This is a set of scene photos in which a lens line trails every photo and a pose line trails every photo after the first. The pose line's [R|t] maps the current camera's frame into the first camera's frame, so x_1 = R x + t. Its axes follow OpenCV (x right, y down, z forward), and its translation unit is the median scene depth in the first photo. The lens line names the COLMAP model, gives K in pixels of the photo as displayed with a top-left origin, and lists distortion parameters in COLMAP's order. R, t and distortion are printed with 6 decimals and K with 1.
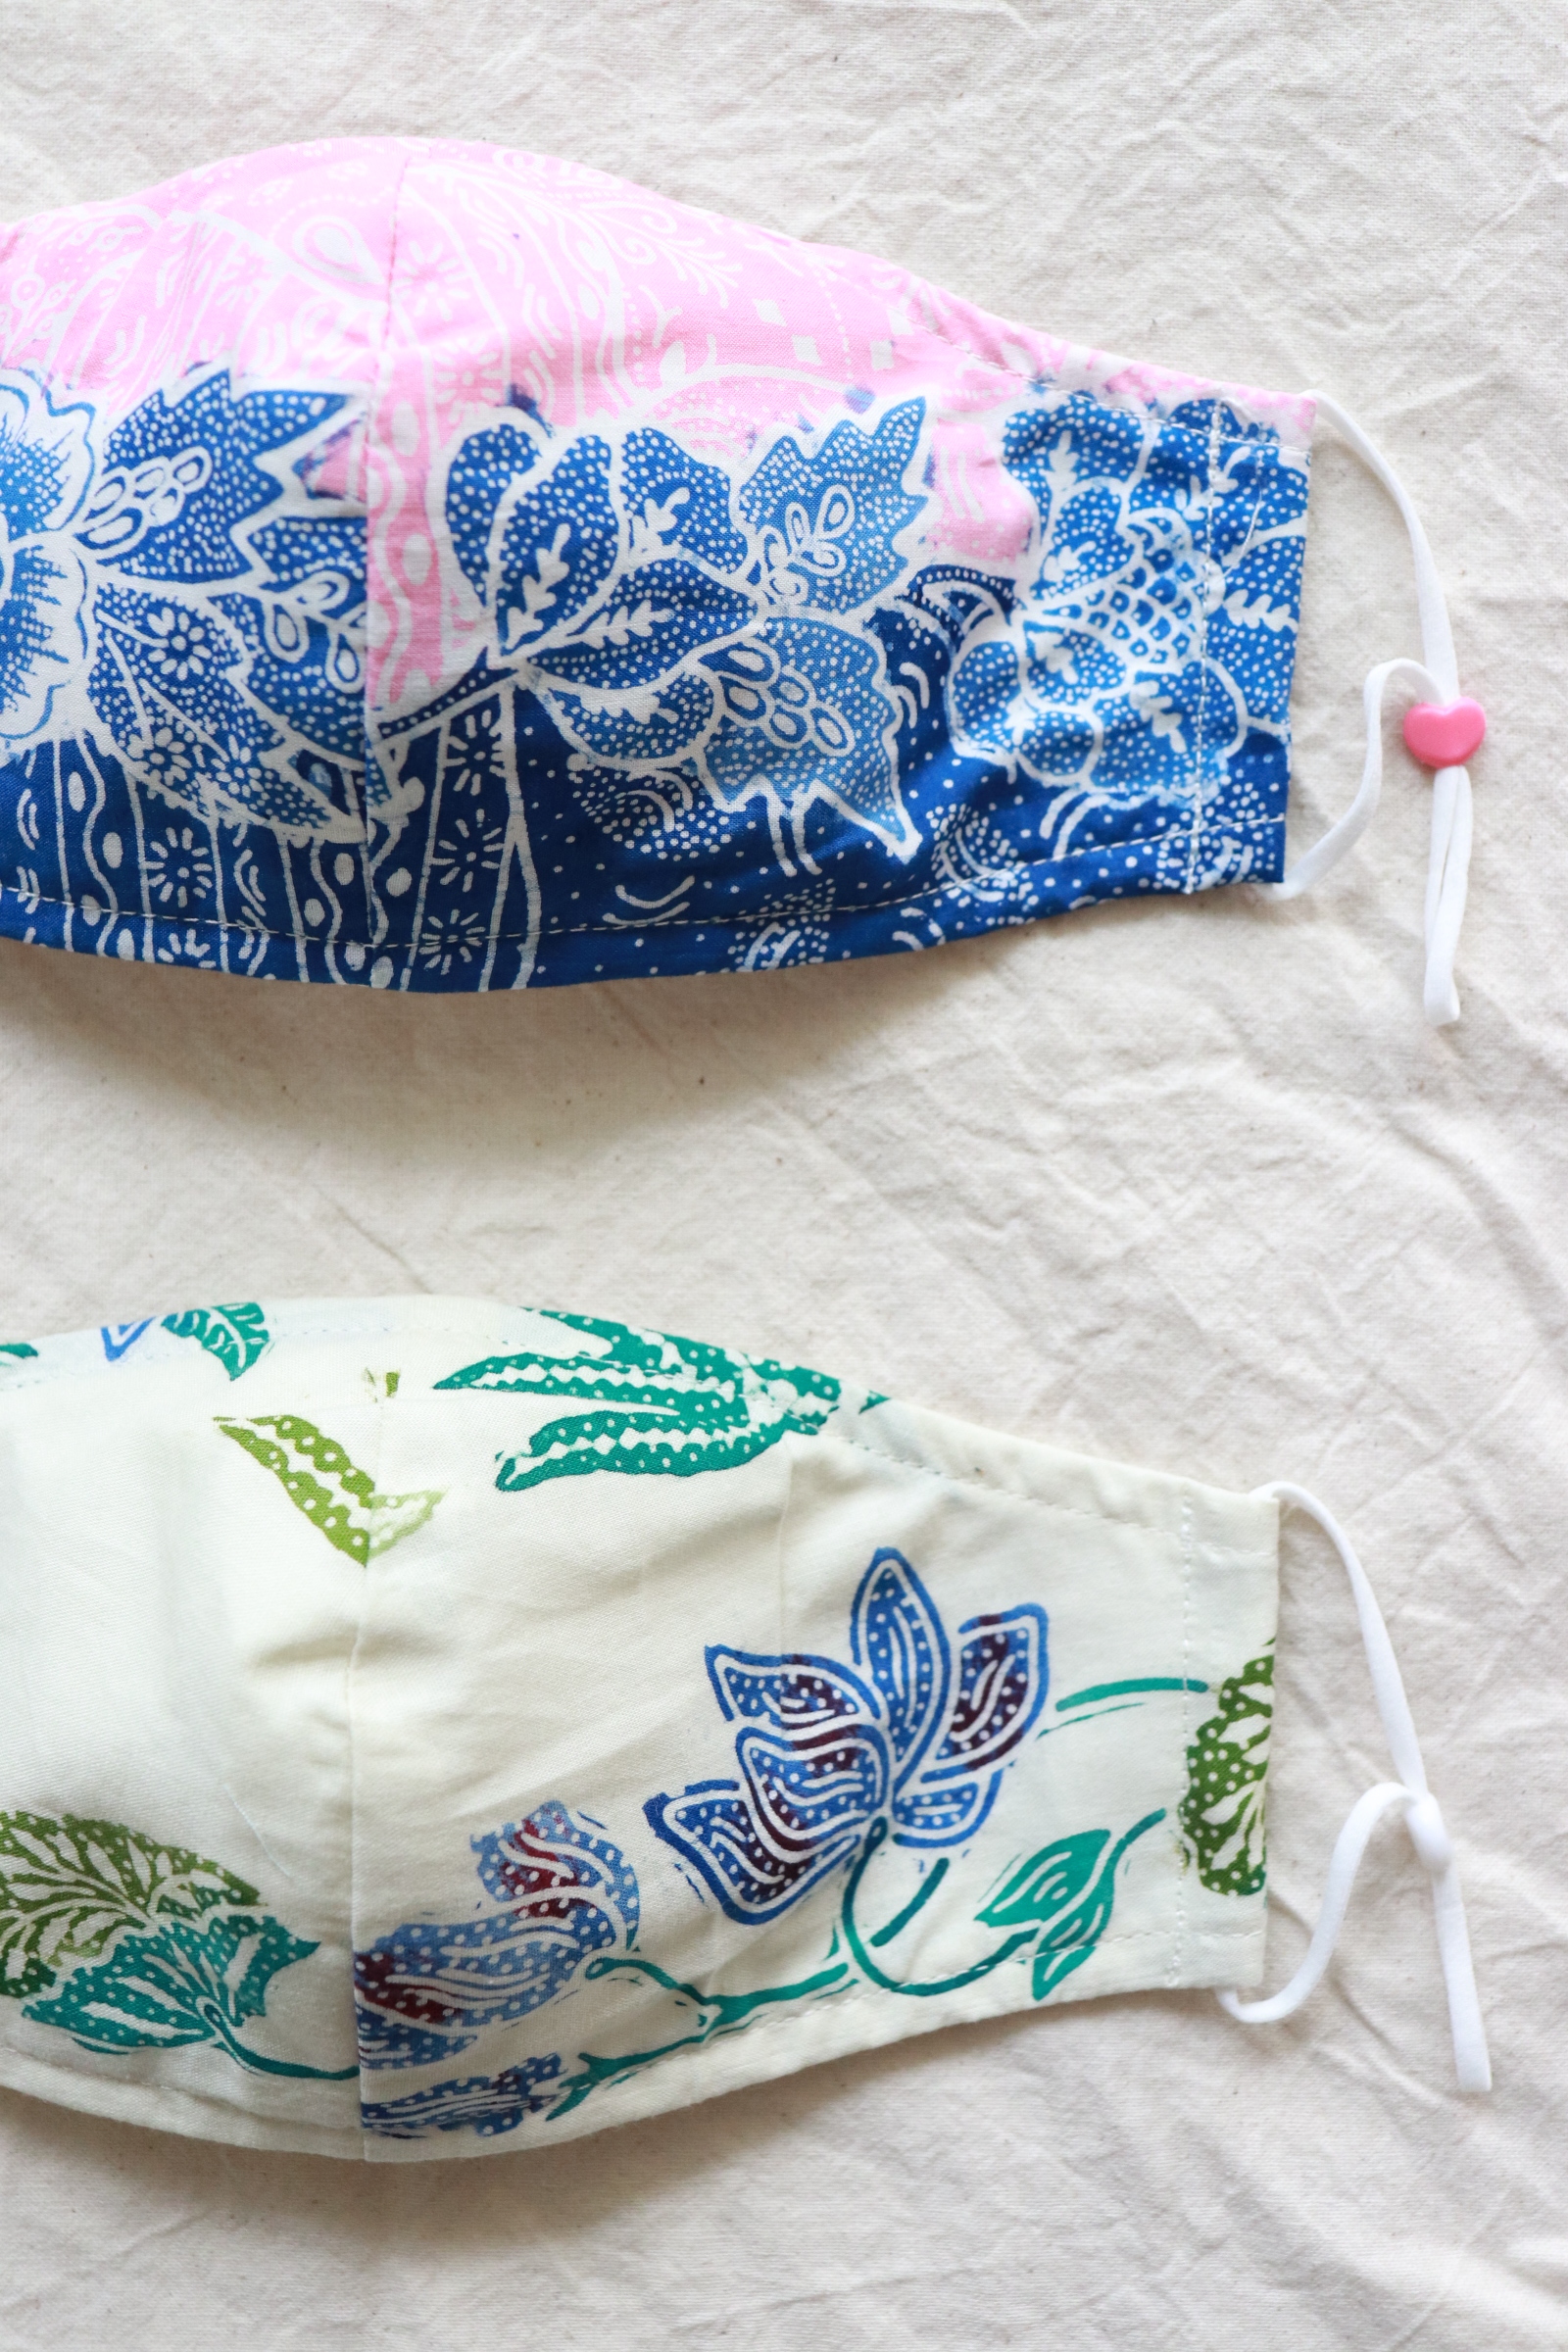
lens RADIAL K [[3039.8, 0, 729.9], [0, 3039.8, 1255.6], [0, 0, 1]] dist [-0.115763, 0.129200]
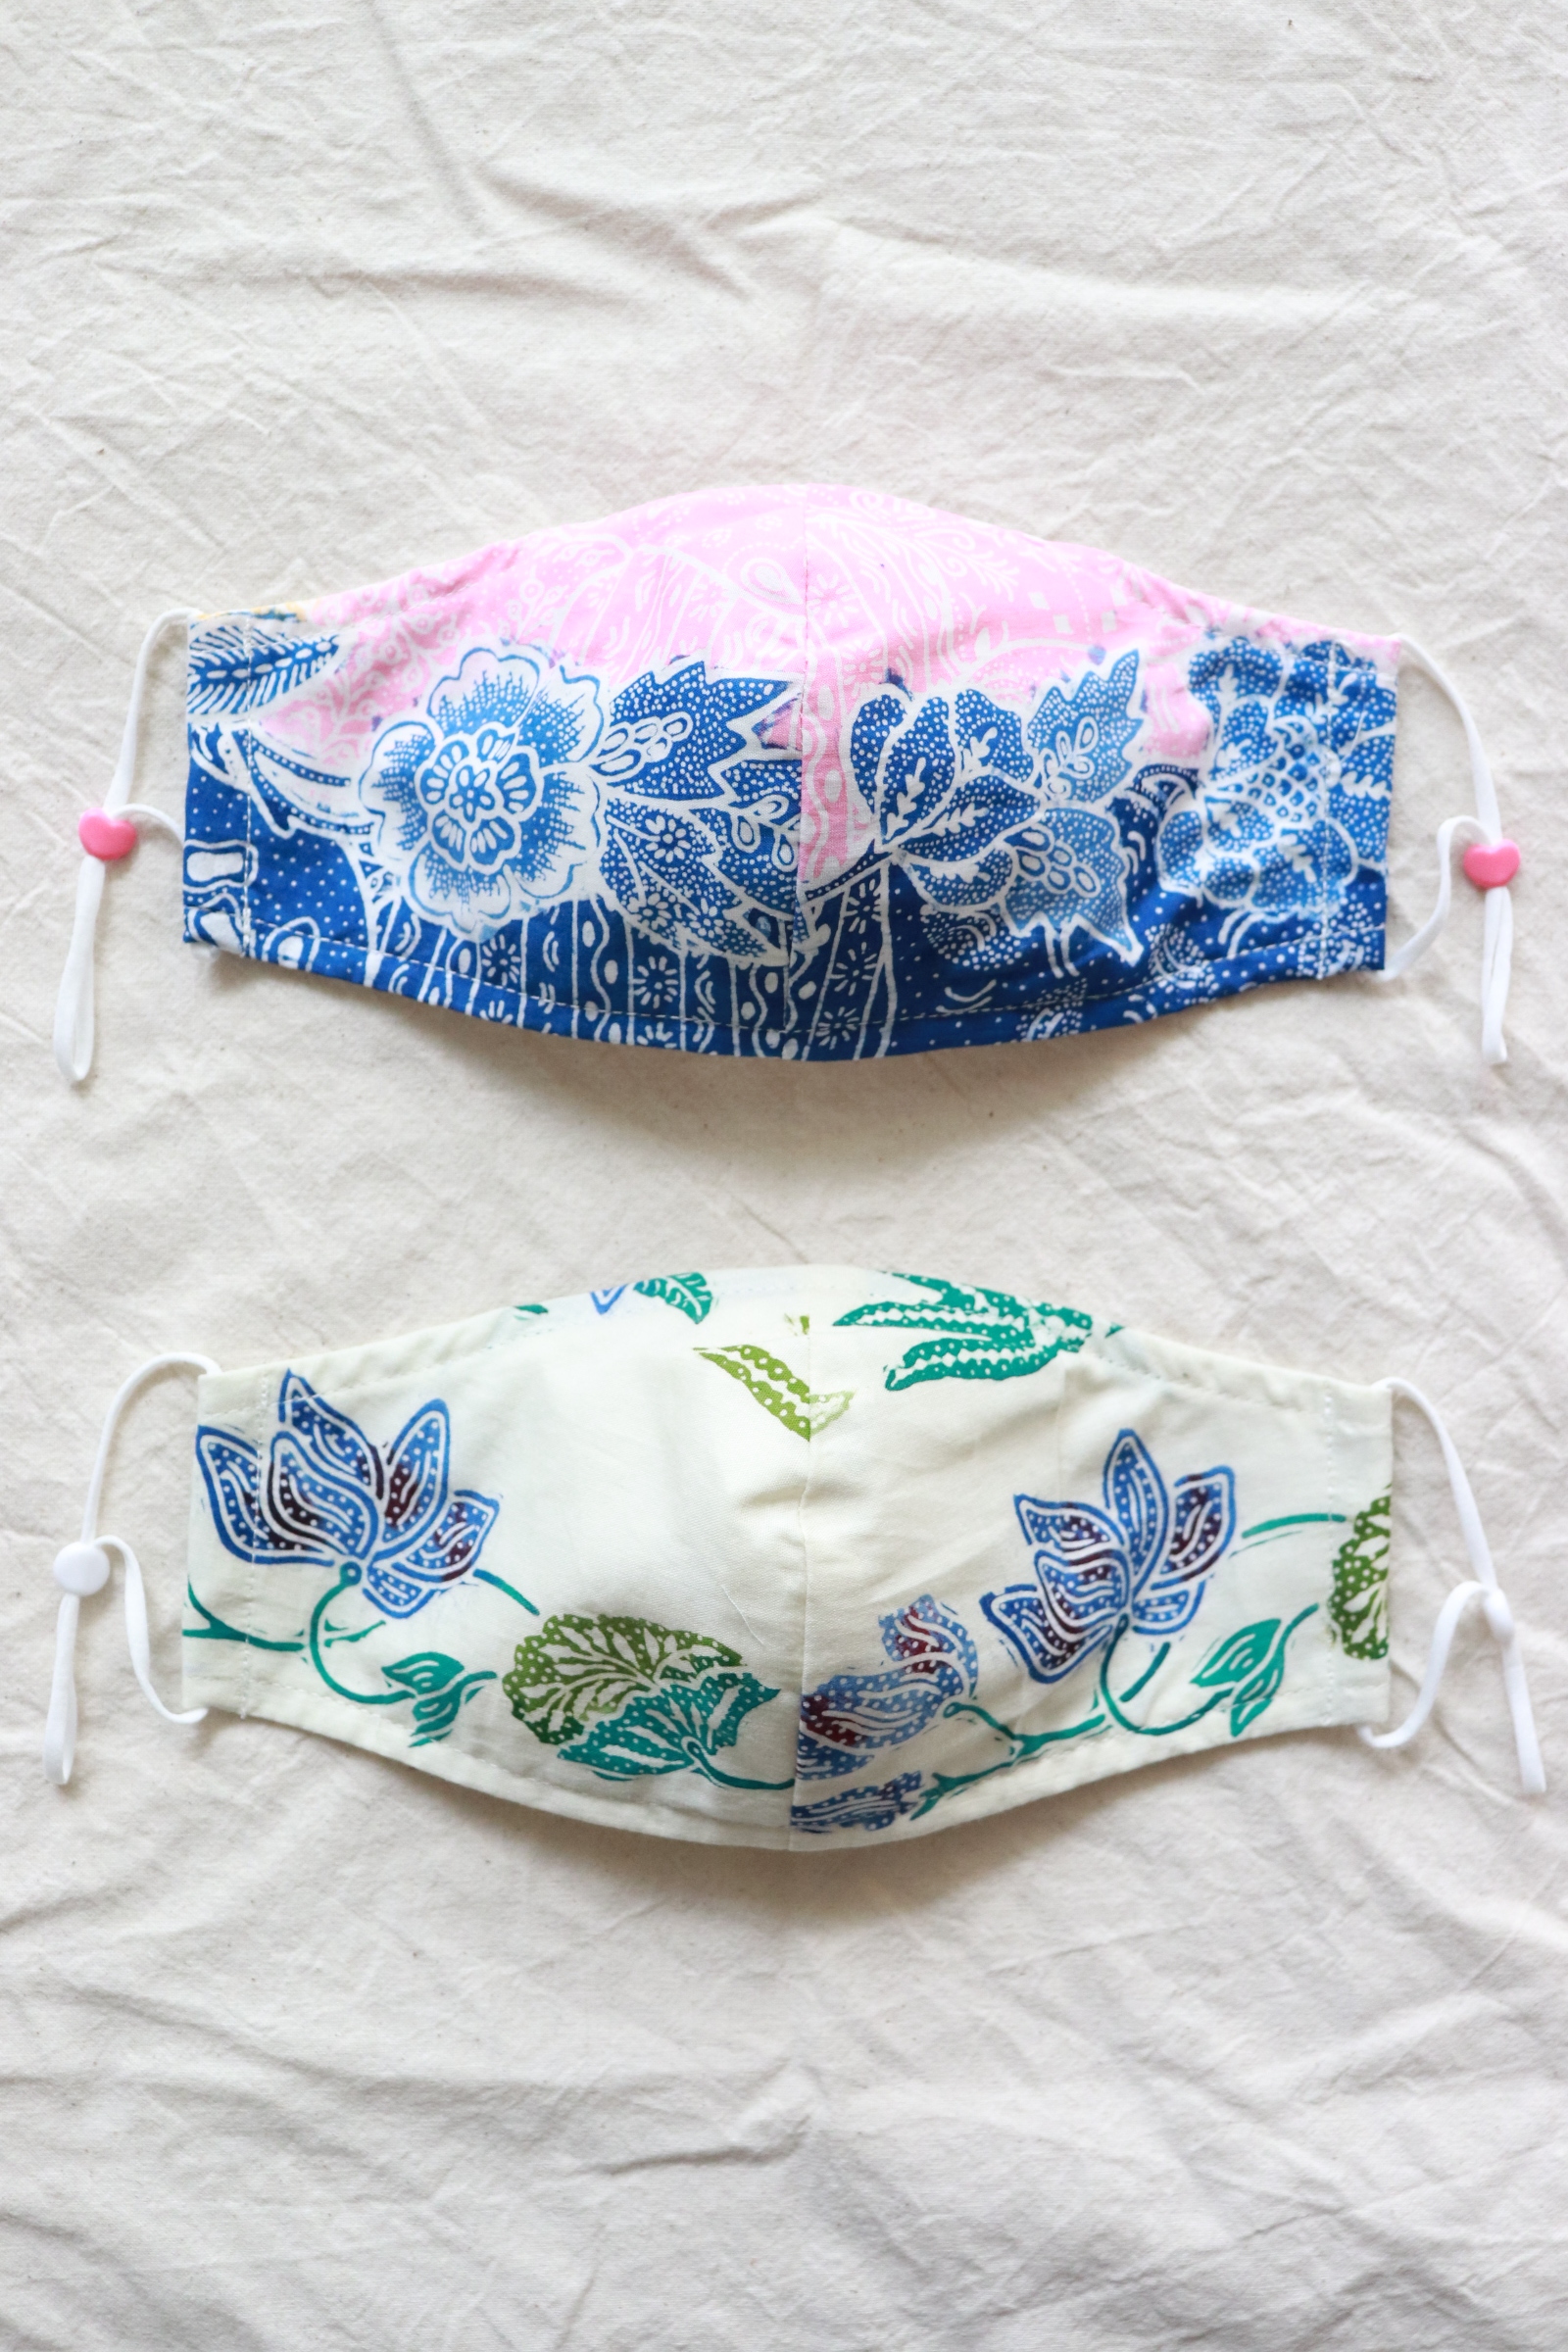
lens RADIAL K [[3039.8, 0, 729.9], [0, 3039.8, 1255.6], [0, 0, 1]] dist [-0.115763, 0.129200]
pose [[0.999715, -0.023769, -0.002078, -0.139912], [0.023781, 0.999699, 0.005978, -0.001118], [0.001936, -0.006026, 0.999980, -0.485436]]
